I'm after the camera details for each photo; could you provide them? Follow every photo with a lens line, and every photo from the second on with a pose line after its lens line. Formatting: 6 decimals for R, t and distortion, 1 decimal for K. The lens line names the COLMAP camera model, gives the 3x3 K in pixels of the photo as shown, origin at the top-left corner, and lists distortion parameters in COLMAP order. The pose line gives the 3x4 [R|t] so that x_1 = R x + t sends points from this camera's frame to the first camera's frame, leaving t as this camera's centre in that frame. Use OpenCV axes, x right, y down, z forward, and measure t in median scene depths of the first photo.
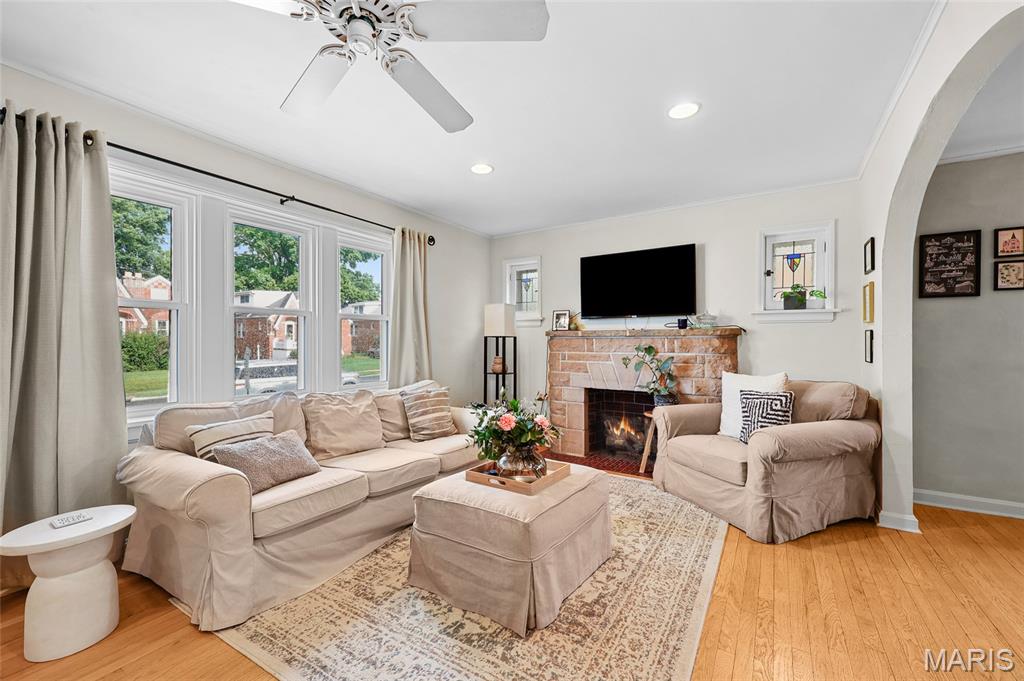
lens RADIAL K [[428.5, 0, 507.7], [0, 428.5, 339.1], [0, 0, 1]] dist [0.008104, -0.000024]
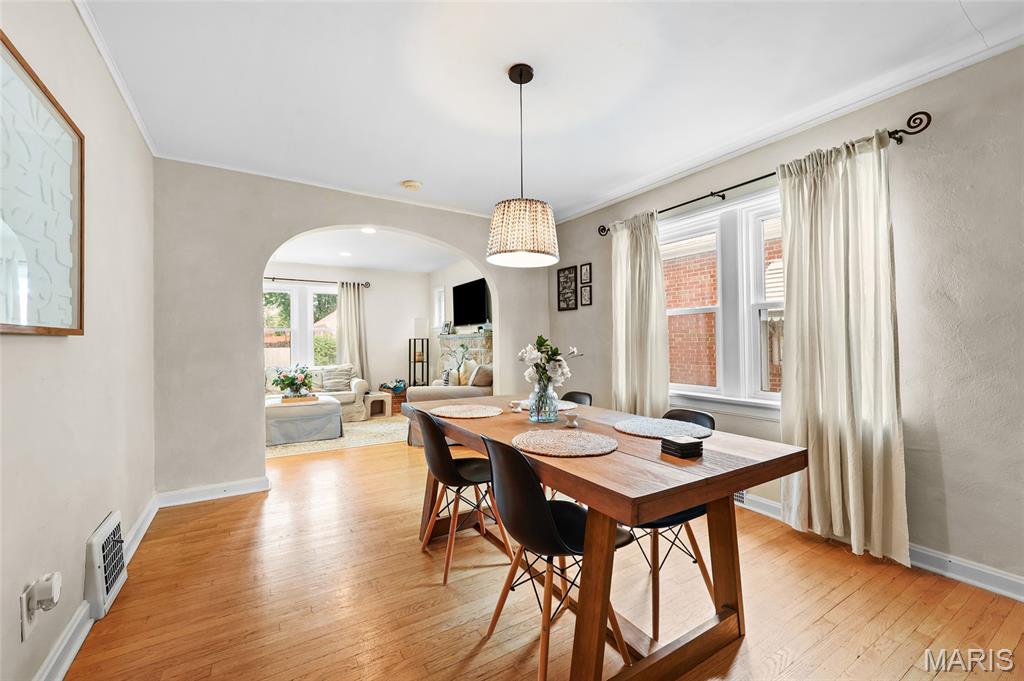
lens RADIAL K [[428.5, 0, 512.1], [0, 428.5, 338.5], [0, 0, 1]] dist [0.008104, -0.000024]
pose [[0.901246, -0.009237, -0.433210, 1.464164], [0.008891, 0.999956, -0.002825, 0.002121], [0.433217, -0.001305, 0.901289, -0.411873]]
